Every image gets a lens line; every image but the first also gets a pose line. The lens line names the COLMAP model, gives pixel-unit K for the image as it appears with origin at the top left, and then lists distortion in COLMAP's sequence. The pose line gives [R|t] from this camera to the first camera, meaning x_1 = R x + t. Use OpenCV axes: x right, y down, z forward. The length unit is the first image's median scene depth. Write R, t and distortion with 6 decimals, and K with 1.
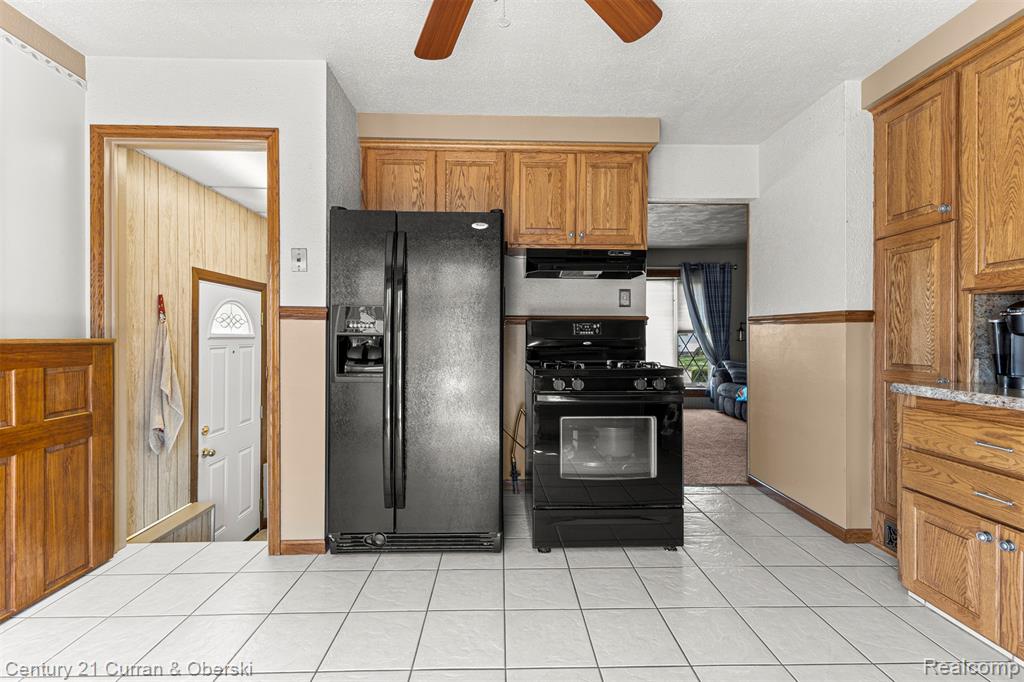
lens RADIAL K [[443.8, 0, 513.0], [0, 443.8, 338.3], [0, 0, 1]] dist [0.009279, -0.000956]
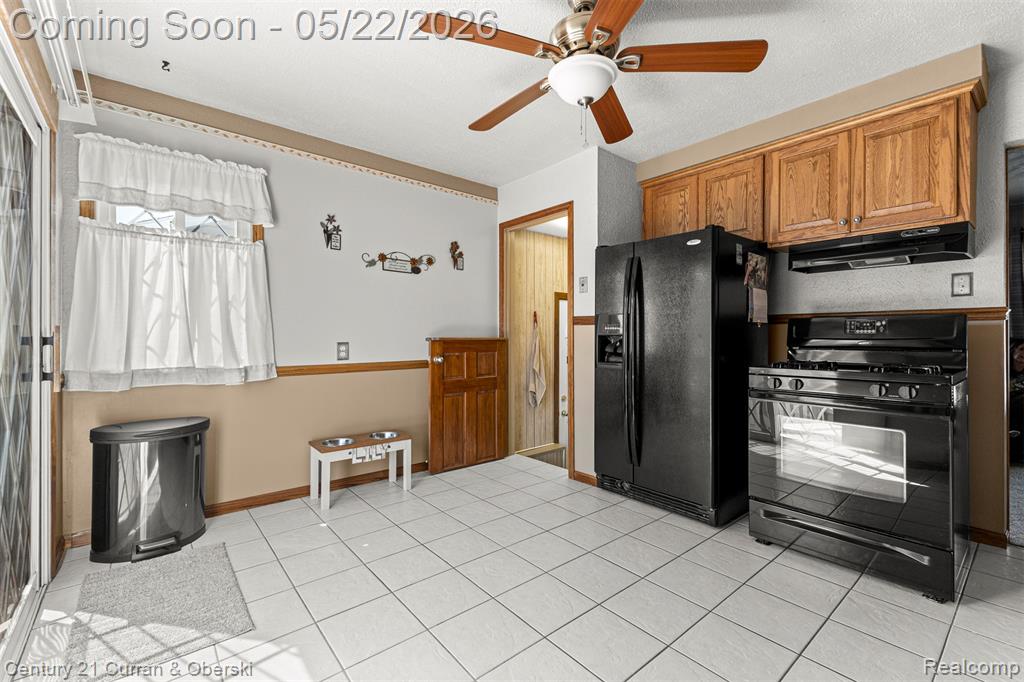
lens RADIAL K [[443.8, 0, 511.9], [0, 443.8, 337.4], [0, 0, 1]] dist [0.009279, -0.000956]
pose [[0.619272, -0.000819, -0.785176, 0.457402], [-0.001033, 0.999998, -0.001858, 0.001975], [0.785176, 0.001962, 0.619269, -0.091085]]
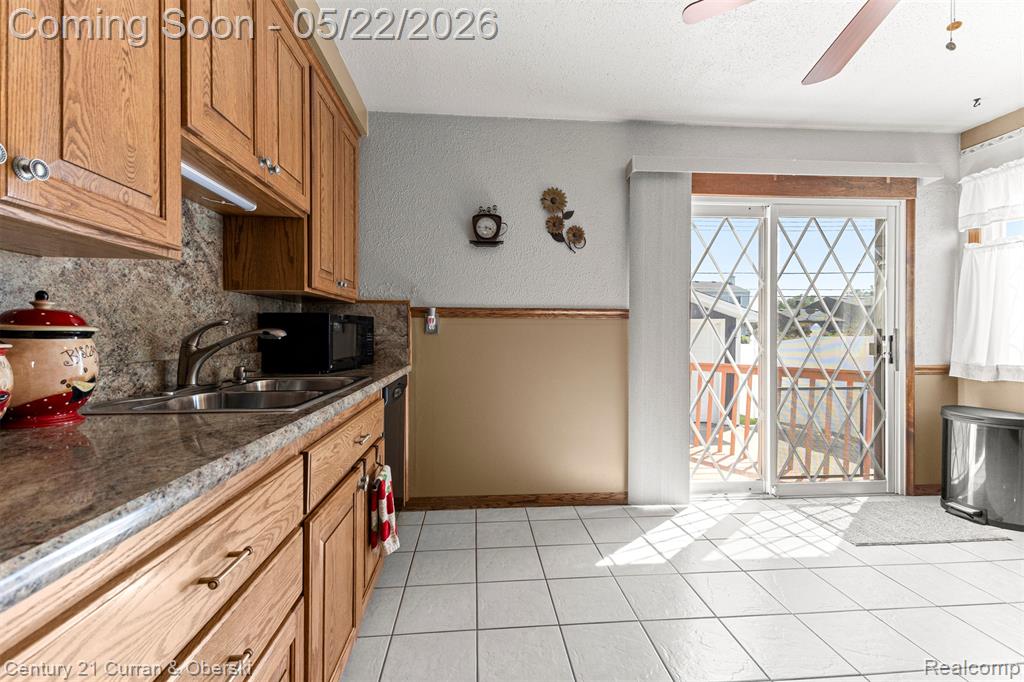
lens RADIAL K [[443.8, 0, 511.7], [0, 443.8, 336.3], [0, 0, 1]] dist [0.009279, -0.000956]
pose [[-0.998784, -0.002132, -0.049246, 0.454610], [-0.002420, 0.999980, 0.005782, -0.002570], [0.049233, 0.005894, -0.998770, 0.867245]]
